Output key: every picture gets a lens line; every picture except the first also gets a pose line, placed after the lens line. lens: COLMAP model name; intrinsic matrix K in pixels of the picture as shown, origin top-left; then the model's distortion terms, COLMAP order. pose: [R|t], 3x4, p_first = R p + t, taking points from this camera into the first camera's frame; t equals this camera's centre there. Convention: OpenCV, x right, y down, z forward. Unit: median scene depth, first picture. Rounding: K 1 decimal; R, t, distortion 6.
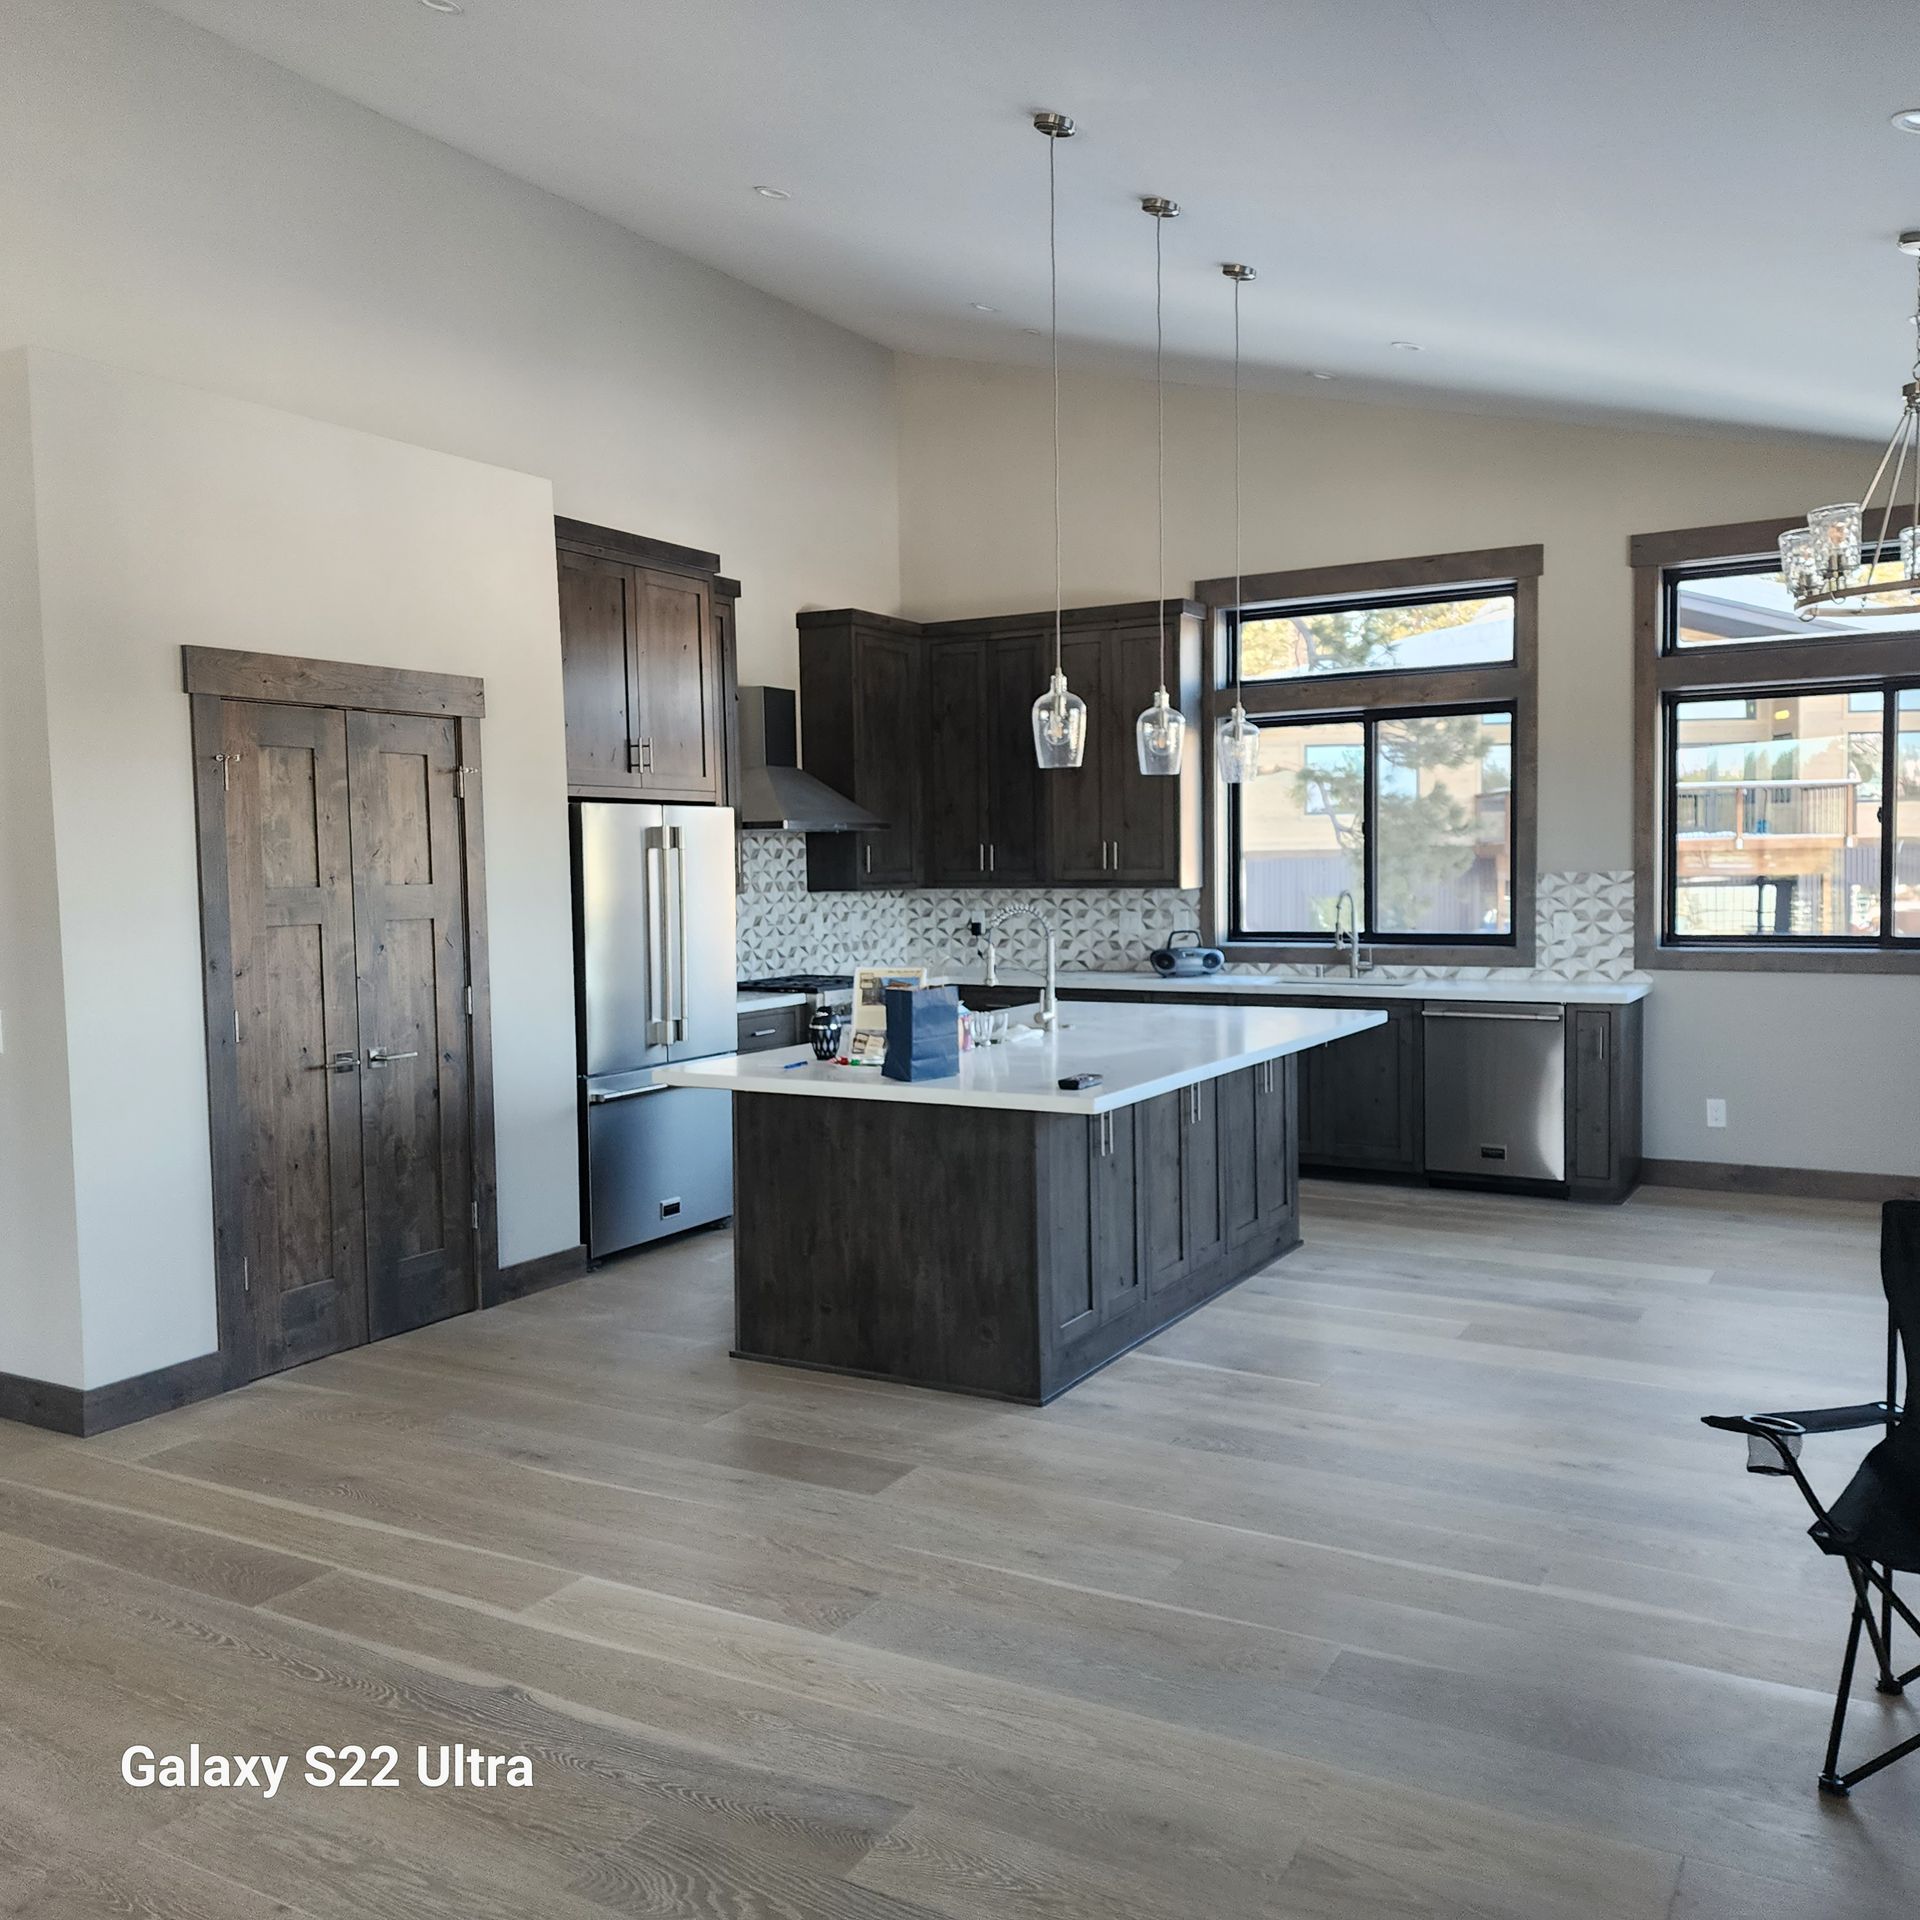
lens RADIAL K [[1717.0, 0, 958.1], [0, 1717.0, 947.1], [0, 0, 1]] dist [0.089713, -0.097034]
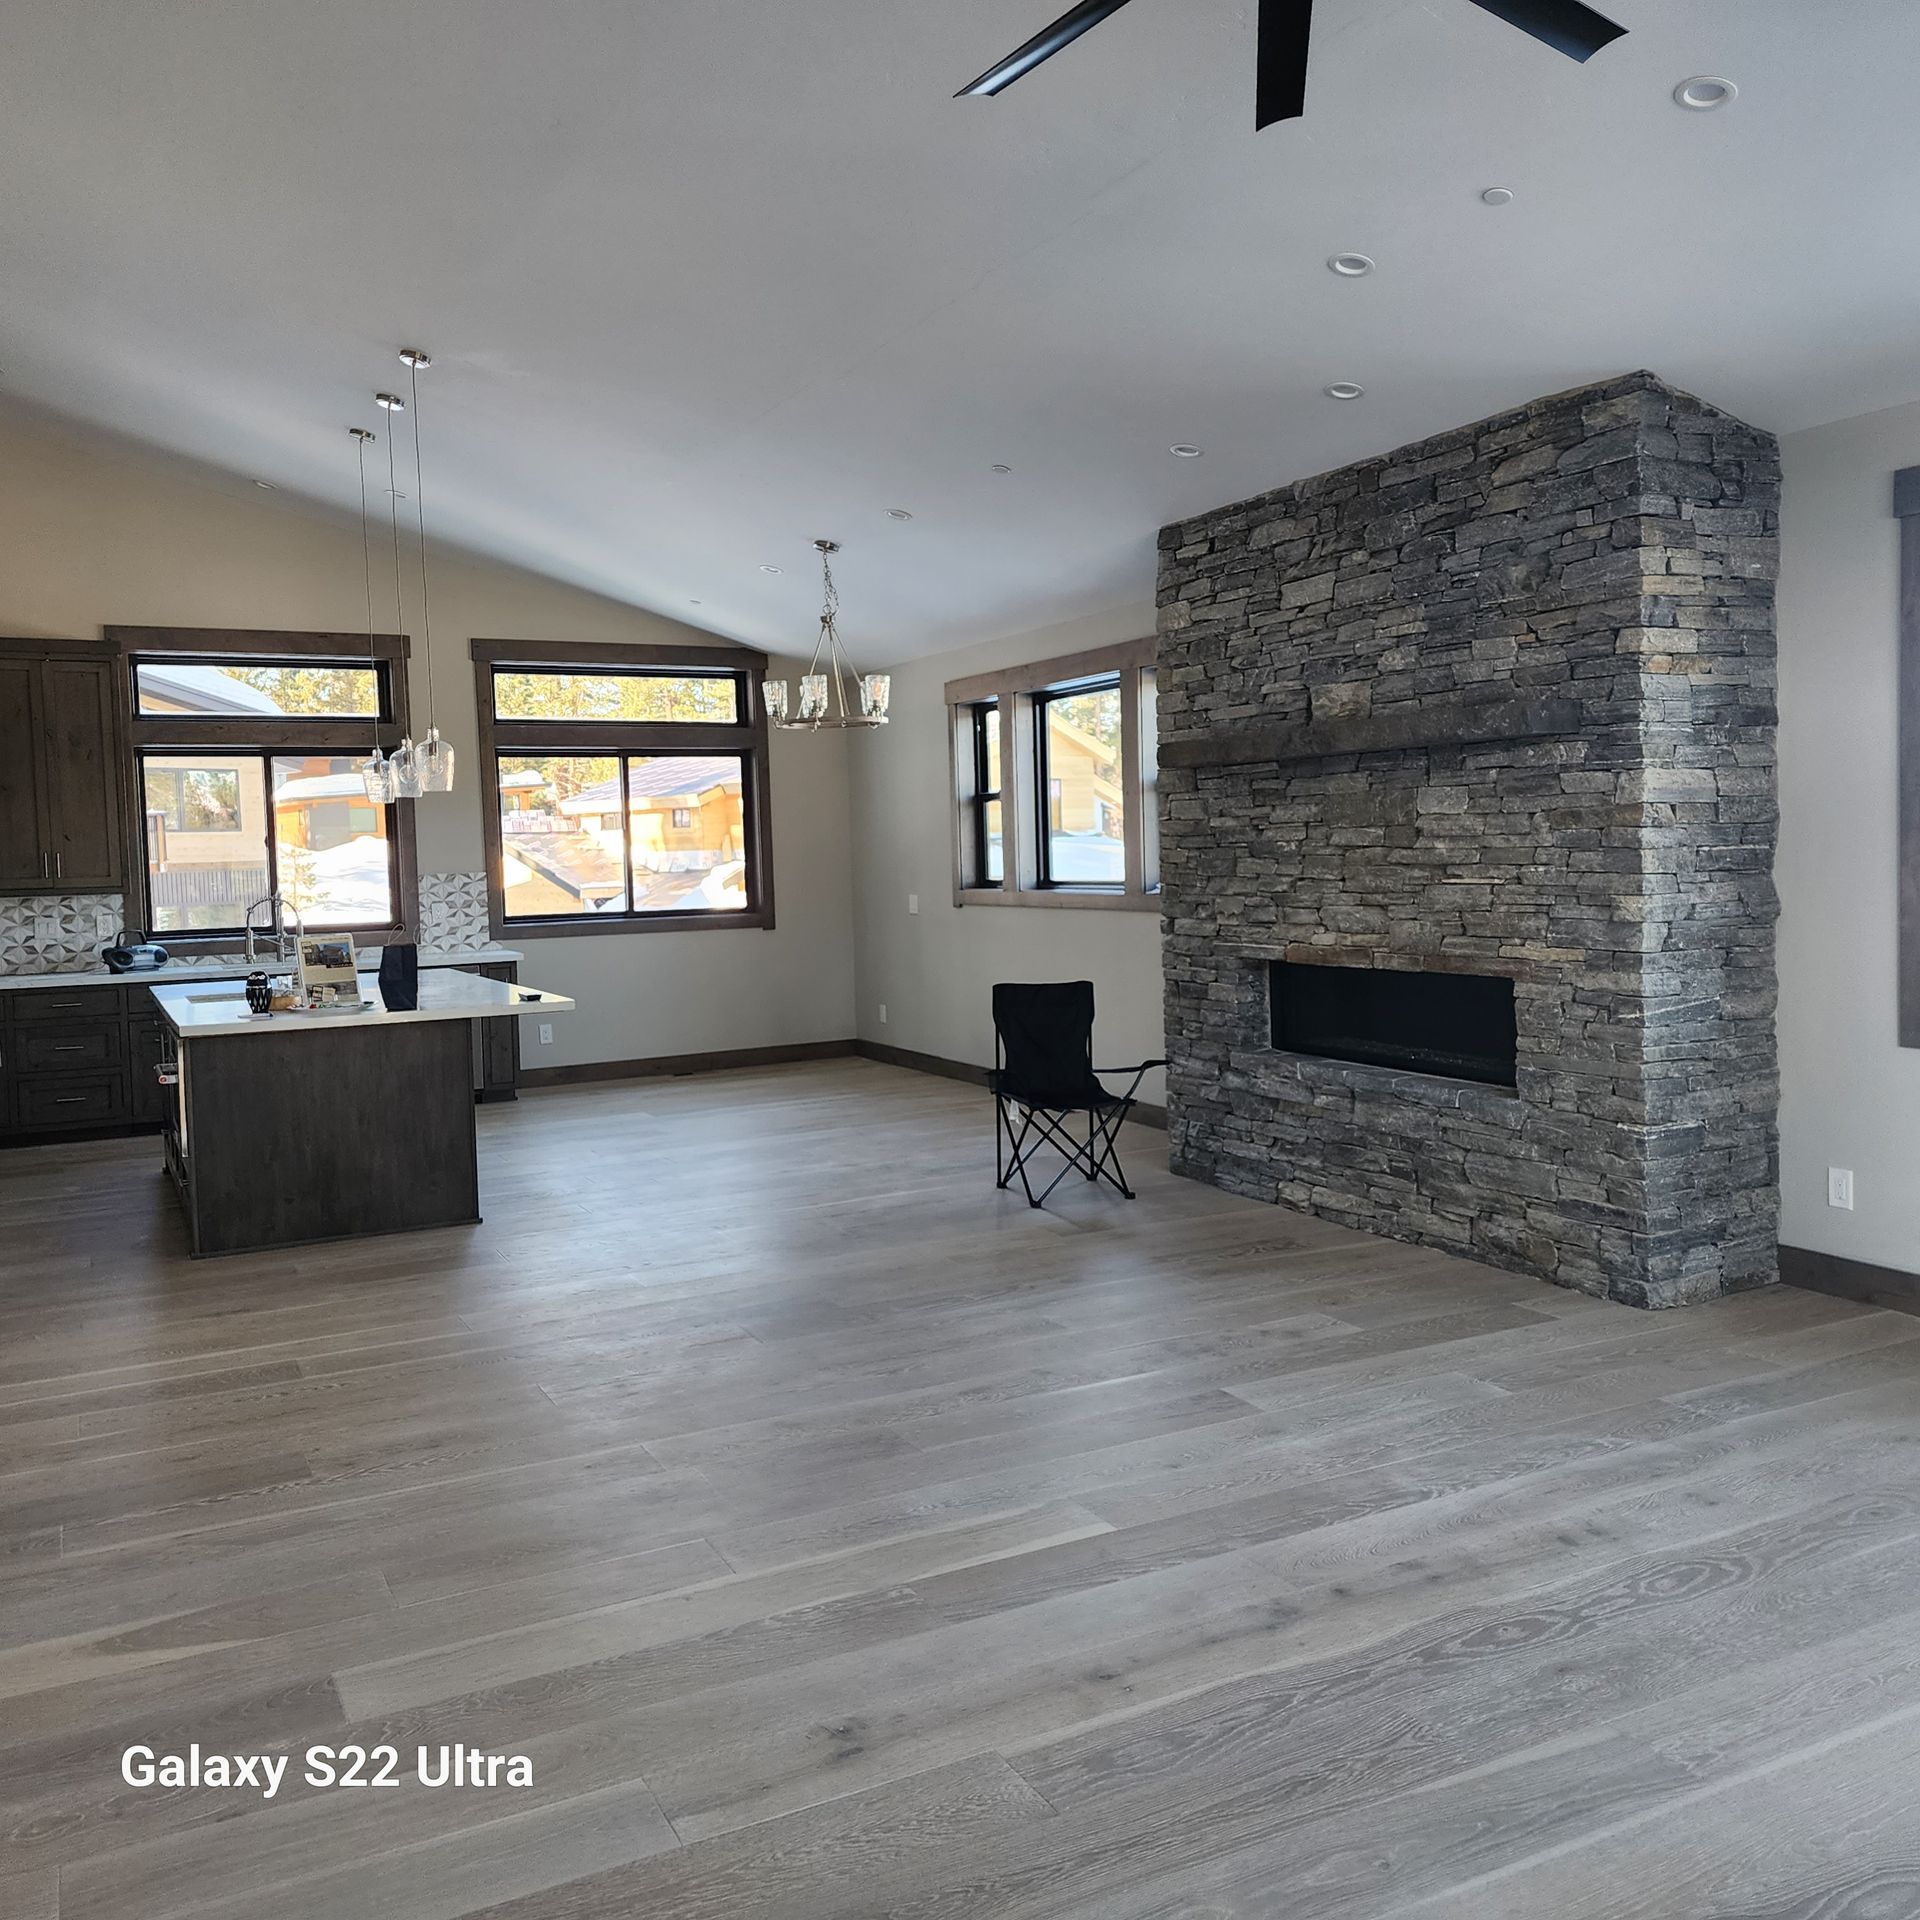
lens RADIAL K [[1717.0, 0, 960.0], [0, 1717.0, 963.7], [0, 0, 1]] dist [0.089713, -0.097034]
pose [[0.545671, -0.057672, 0.836013, -0.542823], [0.064511, 0.997559, 0.026709, 0.016990], [-0.835513, 0.039358, 0.548060, -0.097556]]
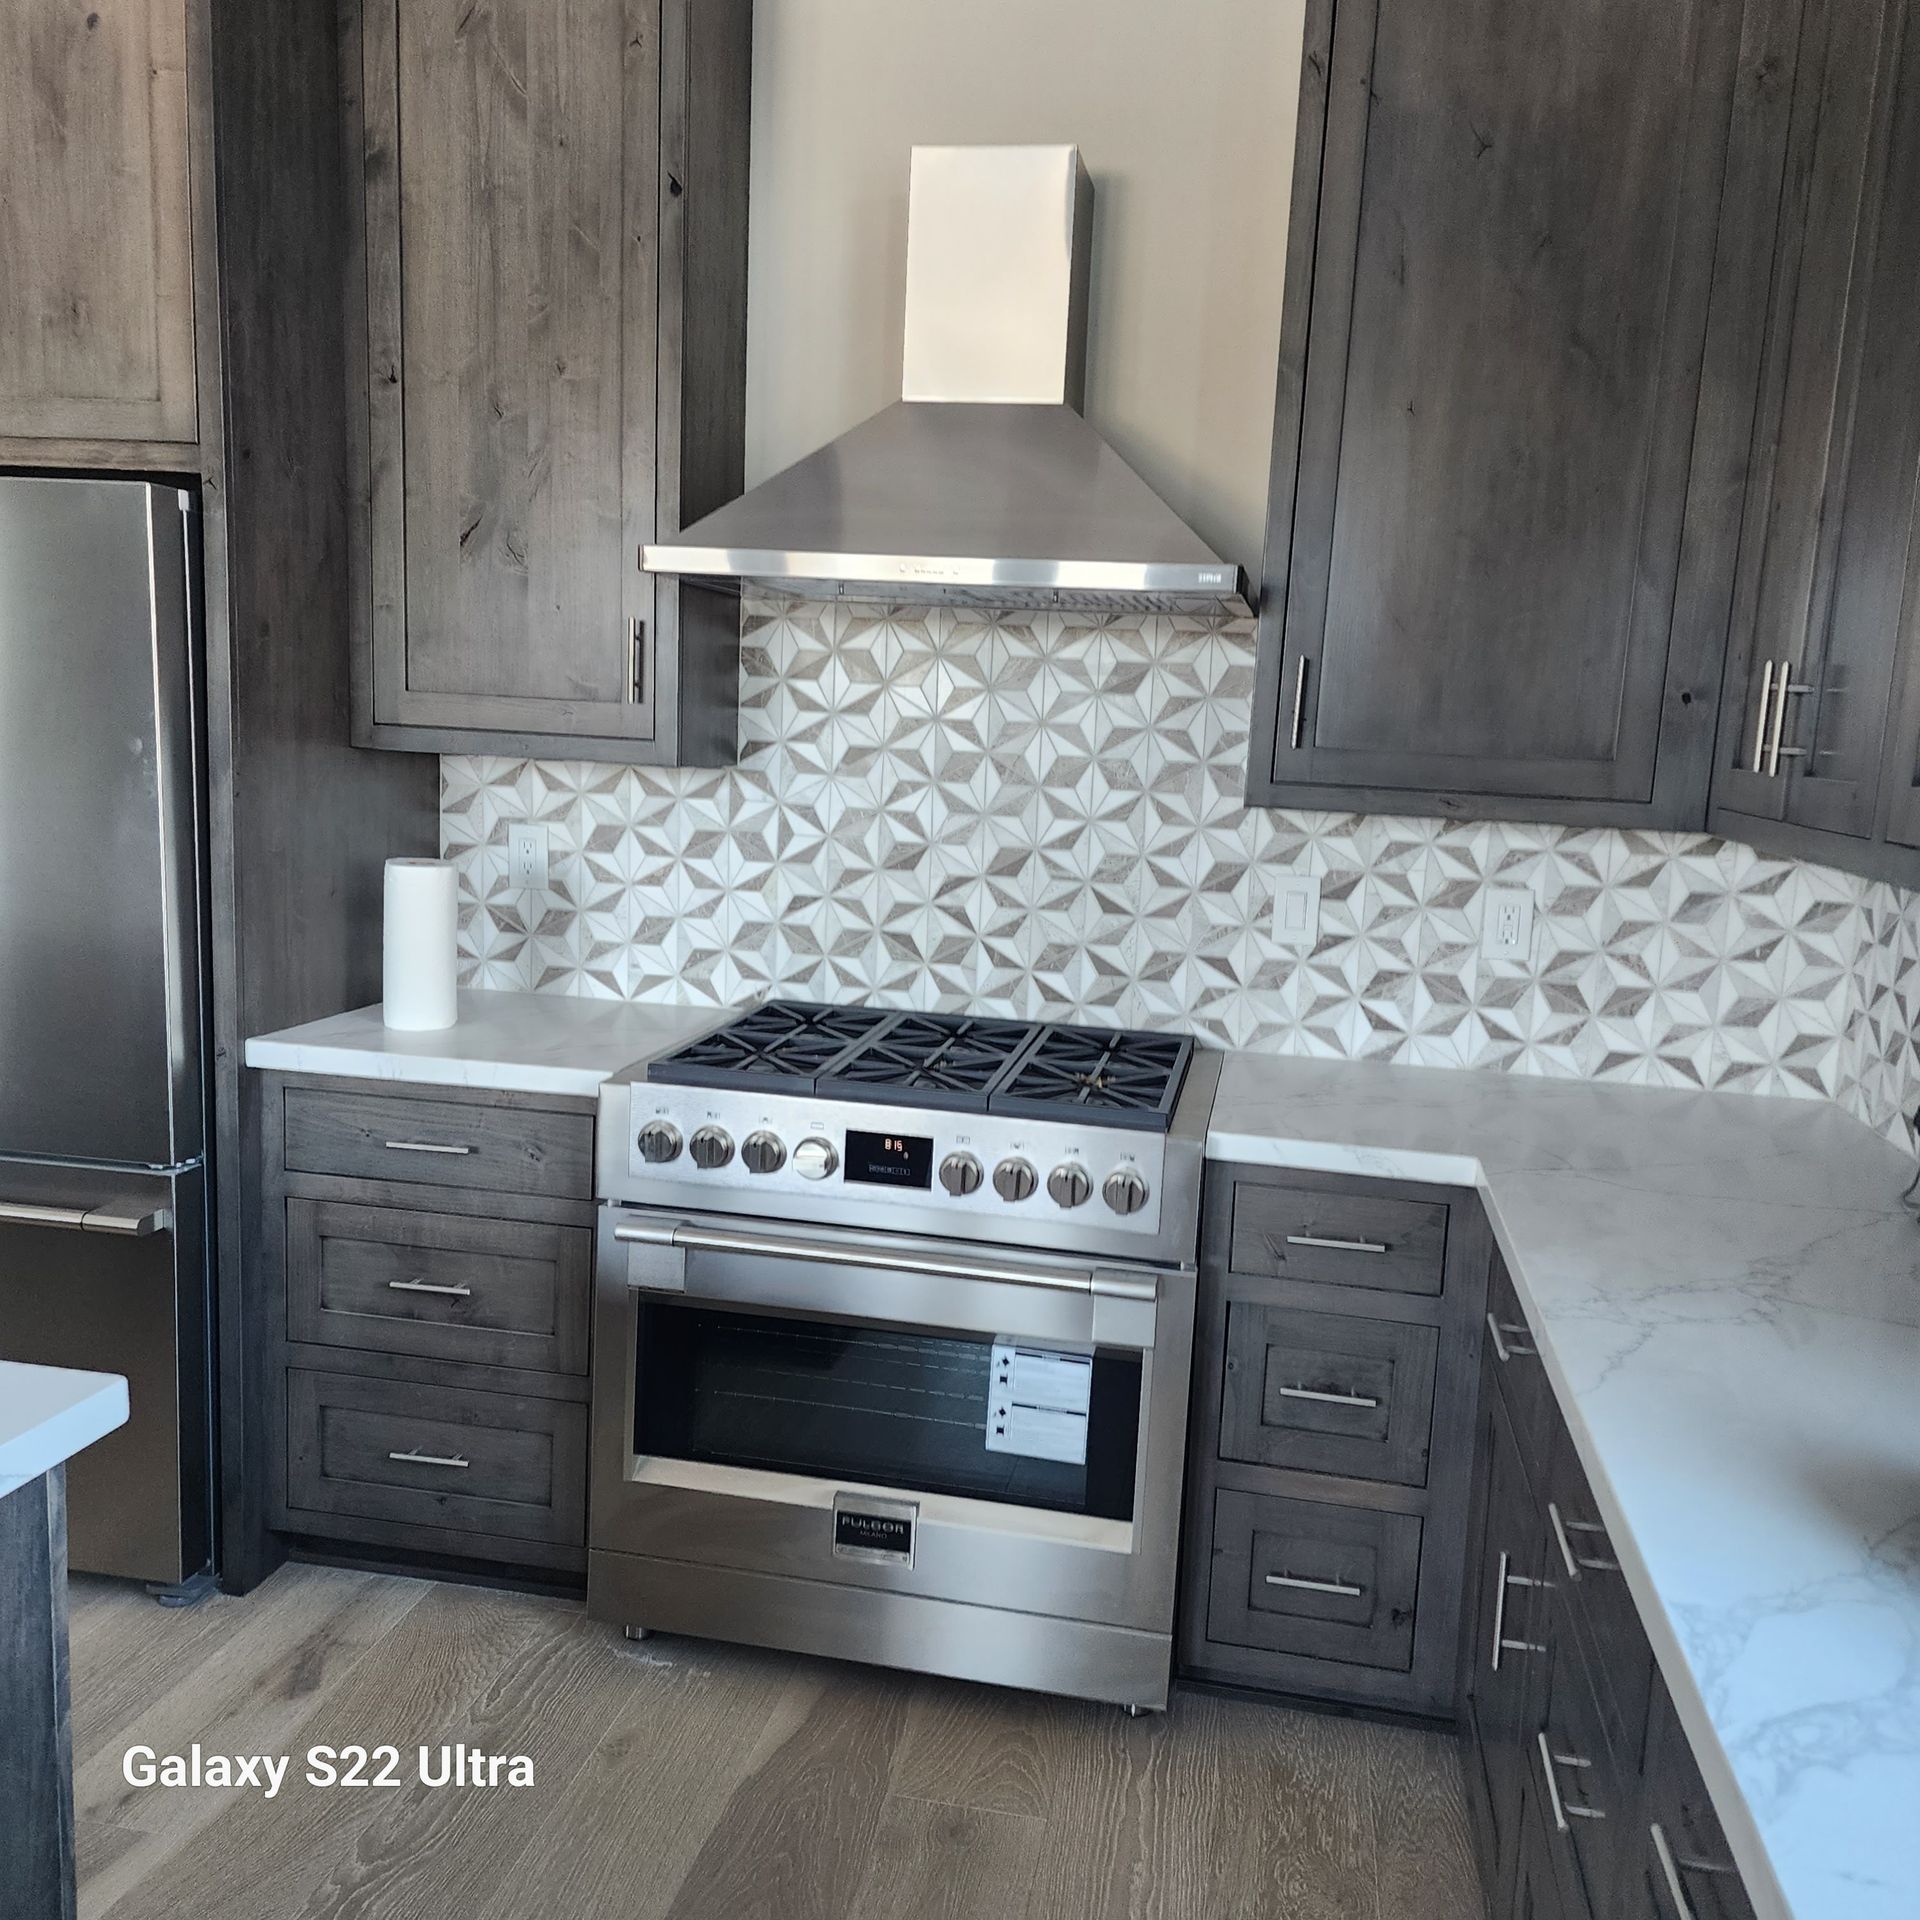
lens RADIAL K [[1717.0, 0, 958.1], [0, 1717.0, 976.1], [0, 0, 1]] dist [0.089713, -0.097034]
pose [[0.319542, 0.174930, -0.931285, 0.221692], [-0.104514, 0.983322, 0.148843, -0.044085], [0.941791, 0.049771, 0.332495, 0.868246]]
